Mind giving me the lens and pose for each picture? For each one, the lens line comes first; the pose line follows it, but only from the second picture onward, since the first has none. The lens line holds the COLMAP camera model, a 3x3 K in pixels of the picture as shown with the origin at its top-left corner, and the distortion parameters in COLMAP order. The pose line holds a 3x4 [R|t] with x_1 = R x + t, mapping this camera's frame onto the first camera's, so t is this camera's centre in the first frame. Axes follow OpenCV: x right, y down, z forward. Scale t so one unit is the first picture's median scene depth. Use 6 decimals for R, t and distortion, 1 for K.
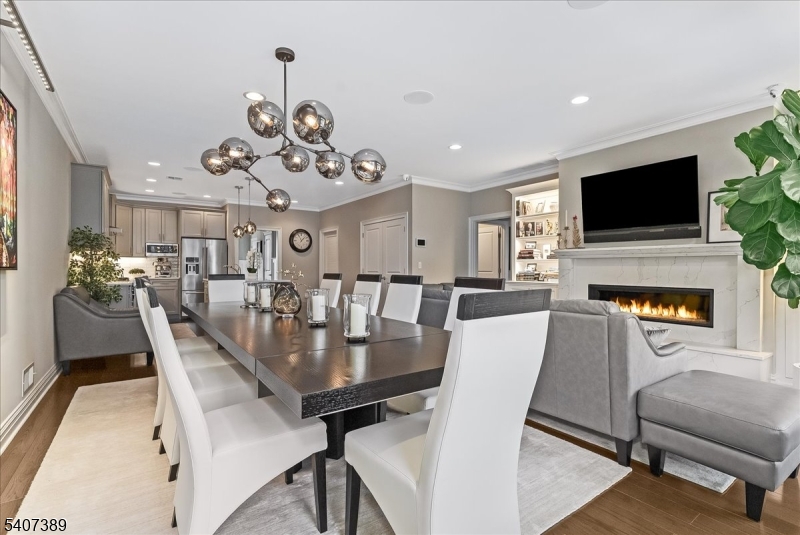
lens RADIAL K [[378.7, 0, 399.0], [0, 378.7, 269.6], [0, 0, 1]] dist [0.011673, -0.001230]
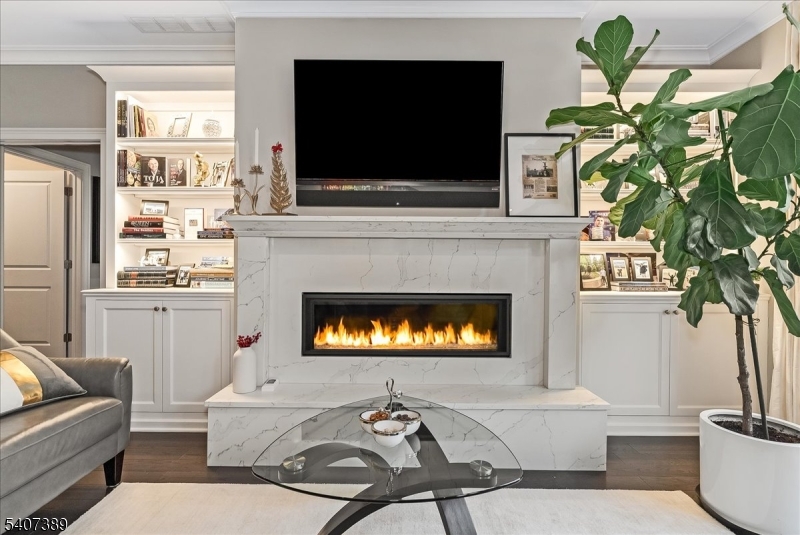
lens RADIAL K [[408.2, 0, 403.2], [0, 408.2, 262.3], [0, 0, 1]] dist [-0.001402, 0.003681]
pose [[0.582240, 0.007717, 0.812980, 0.130641], [-0.000634, 0.999959, -0.009037, 0.004366], [-0.813017, 0.004746, 0.582221, 0.497665]]
